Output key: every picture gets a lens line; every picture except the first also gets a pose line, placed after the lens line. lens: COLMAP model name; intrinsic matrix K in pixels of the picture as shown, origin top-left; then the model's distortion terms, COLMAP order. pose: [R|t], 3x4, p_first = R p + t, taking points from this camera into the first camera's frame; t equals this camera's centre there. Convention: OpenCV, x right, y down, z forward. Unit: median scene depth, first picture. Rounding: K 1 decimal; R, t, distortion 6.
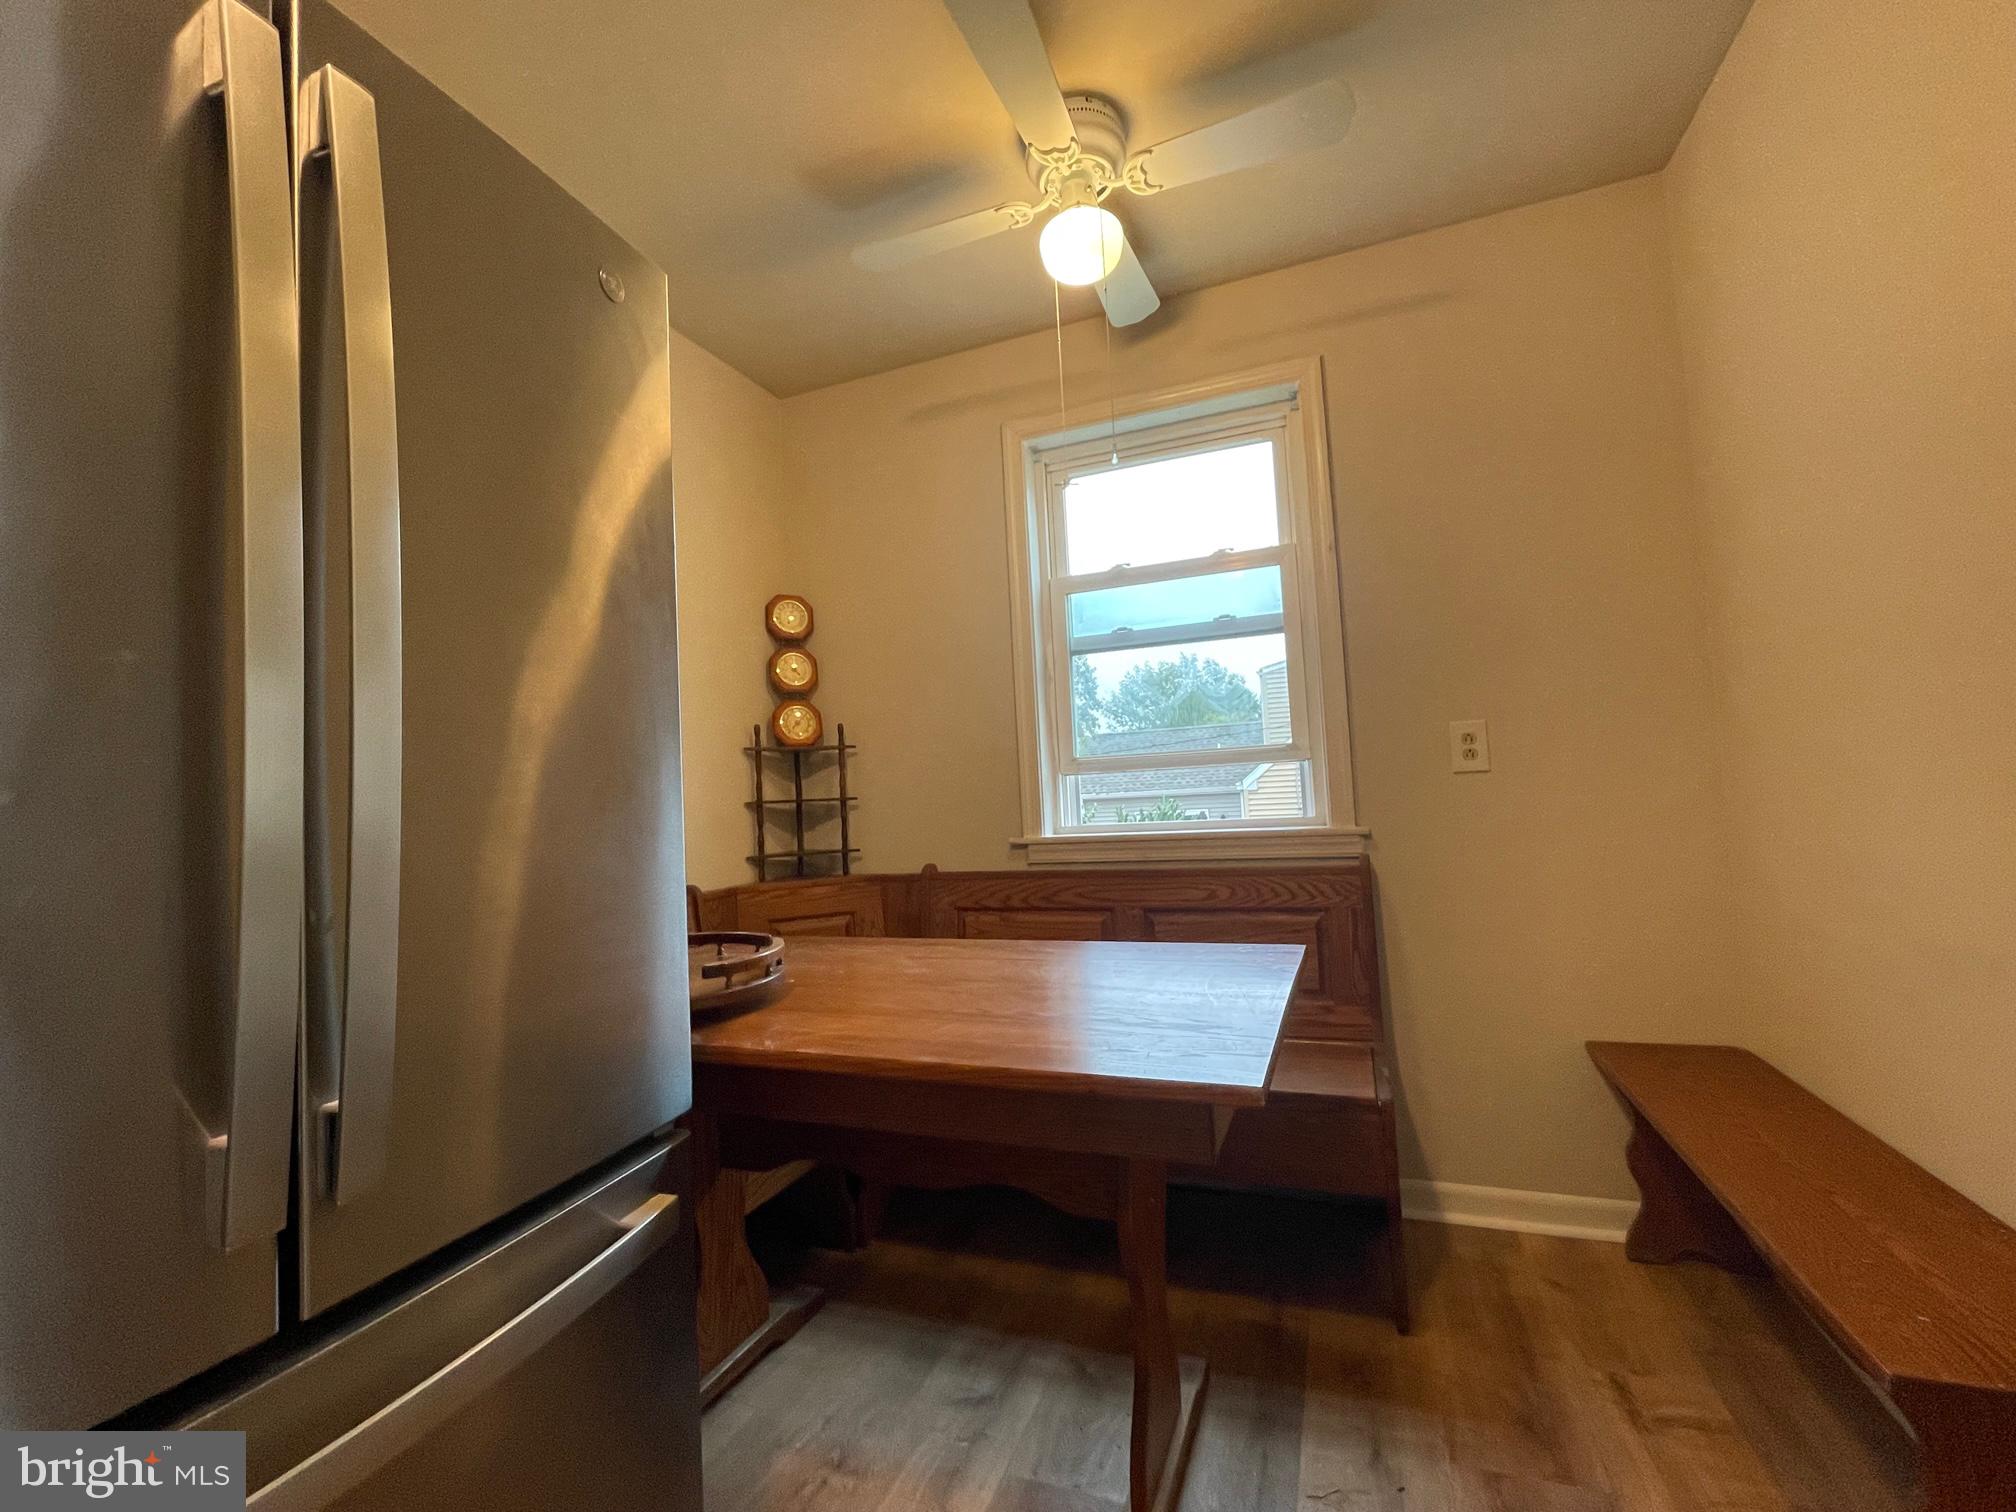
lens RADIAL K [[899.7, 0, 994.8], [0, 899.7, 746.9], [0, 0, 1]] dist [0.001529, 0.000279]
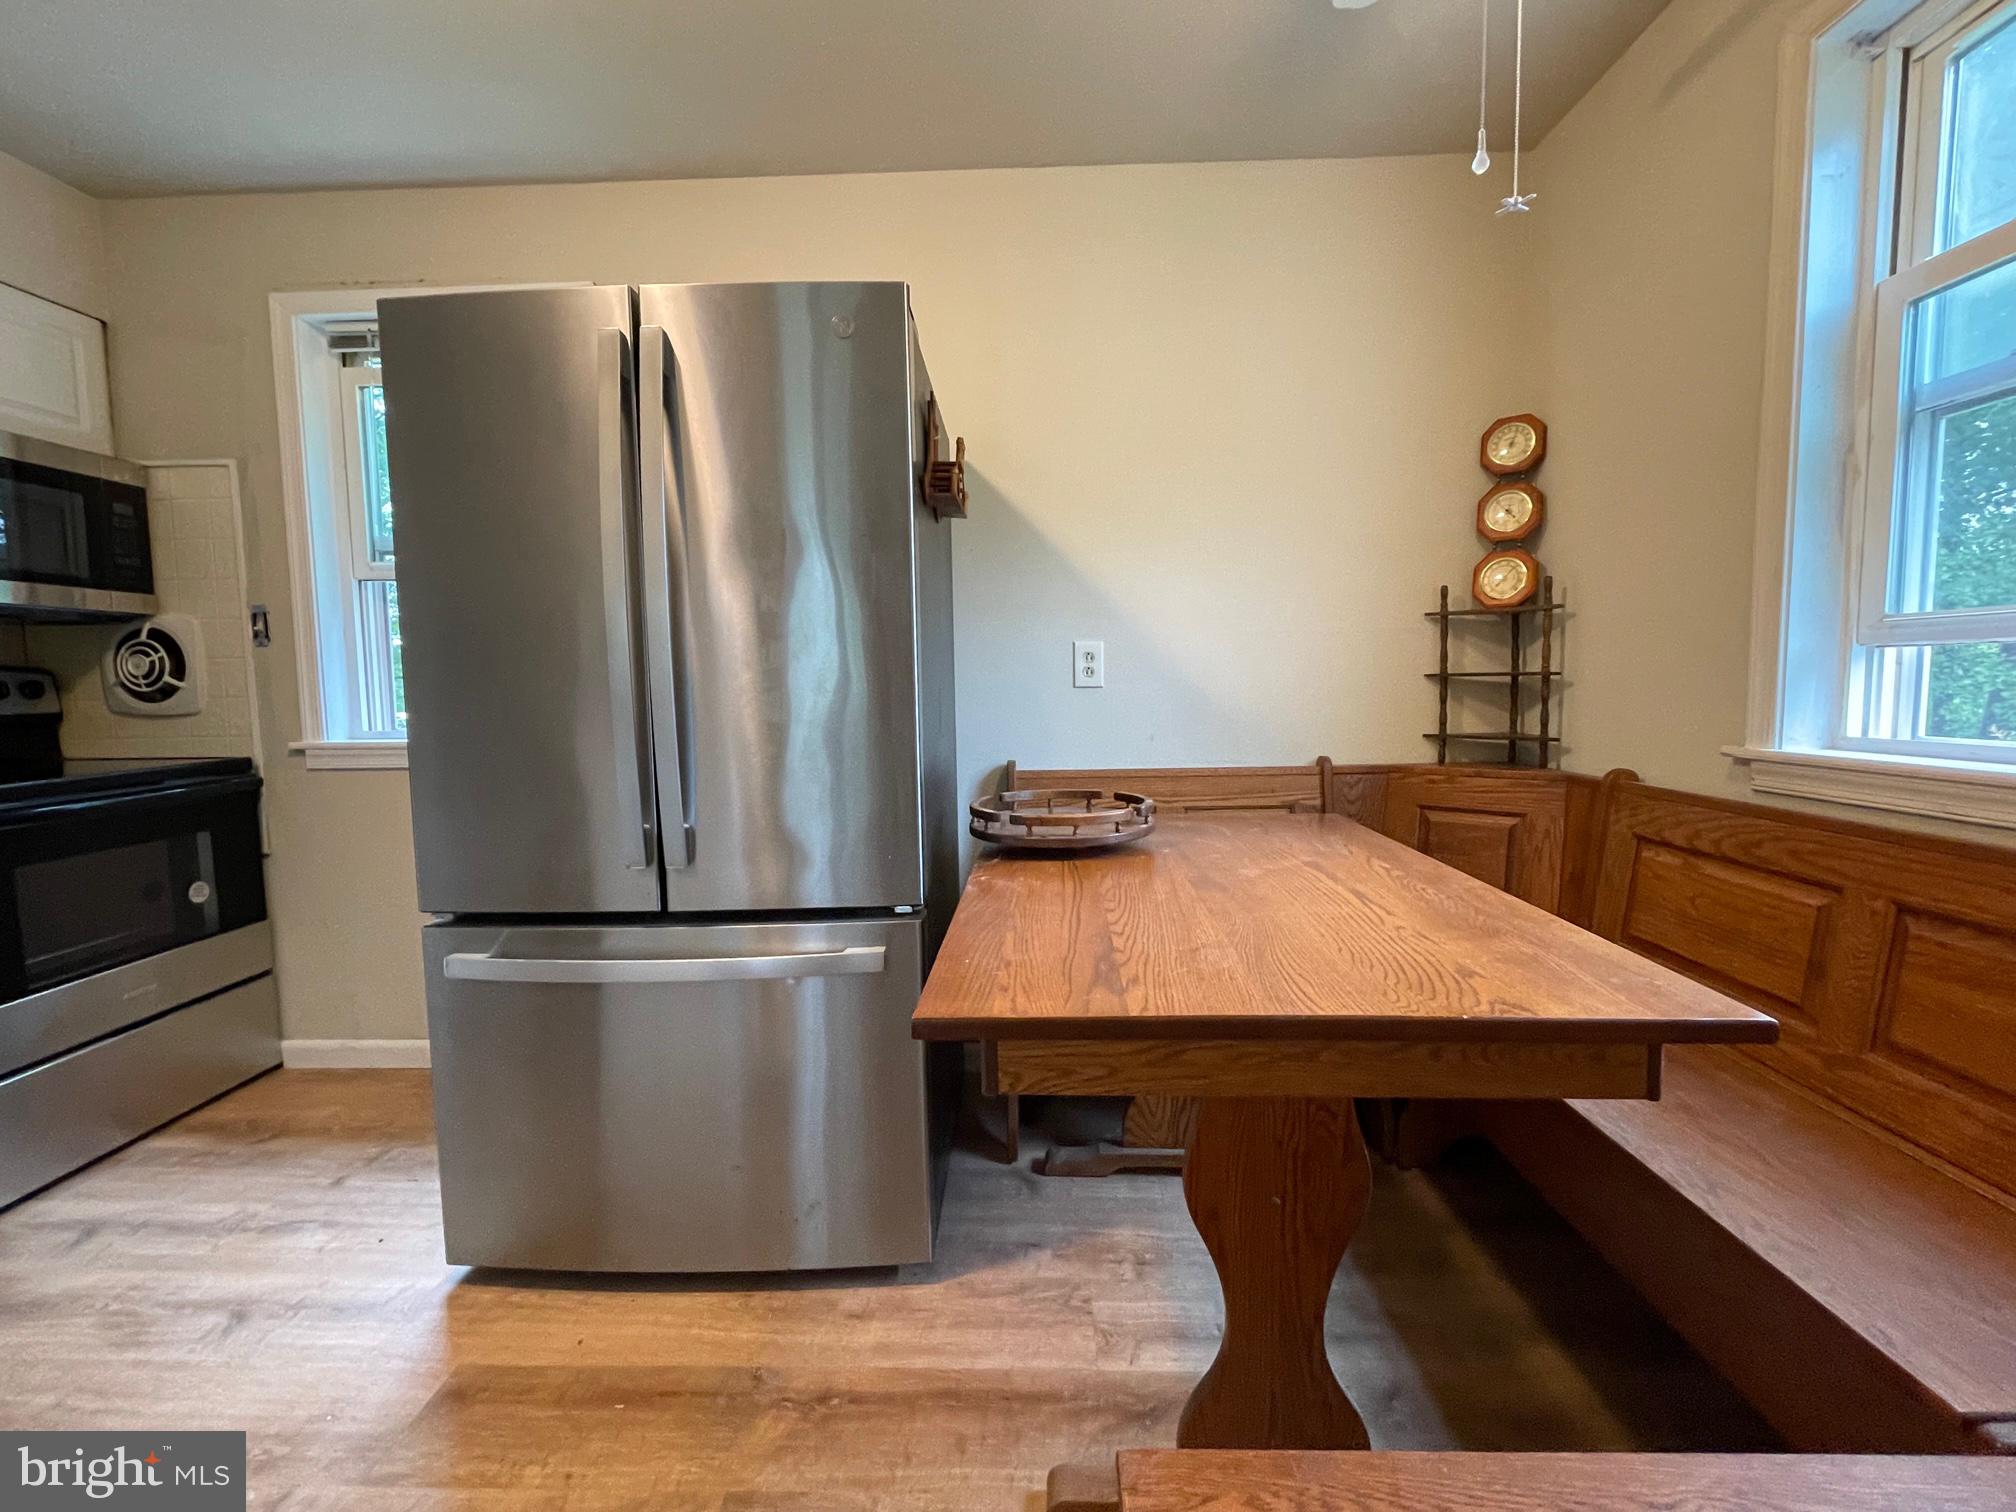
lens RADIAL K [[899.7, 0, 1012.3], [0, 899.7, 757.0], [0, 0, 1]] dist [0.001529, 0.000279]
pose [[0.337572, 0.127332, -0.932648, 0.432533], [0.049126, 0.987075, 0.152544, -0.013661], [0.940017, -0.097312, 0.326953, 0.301988]]
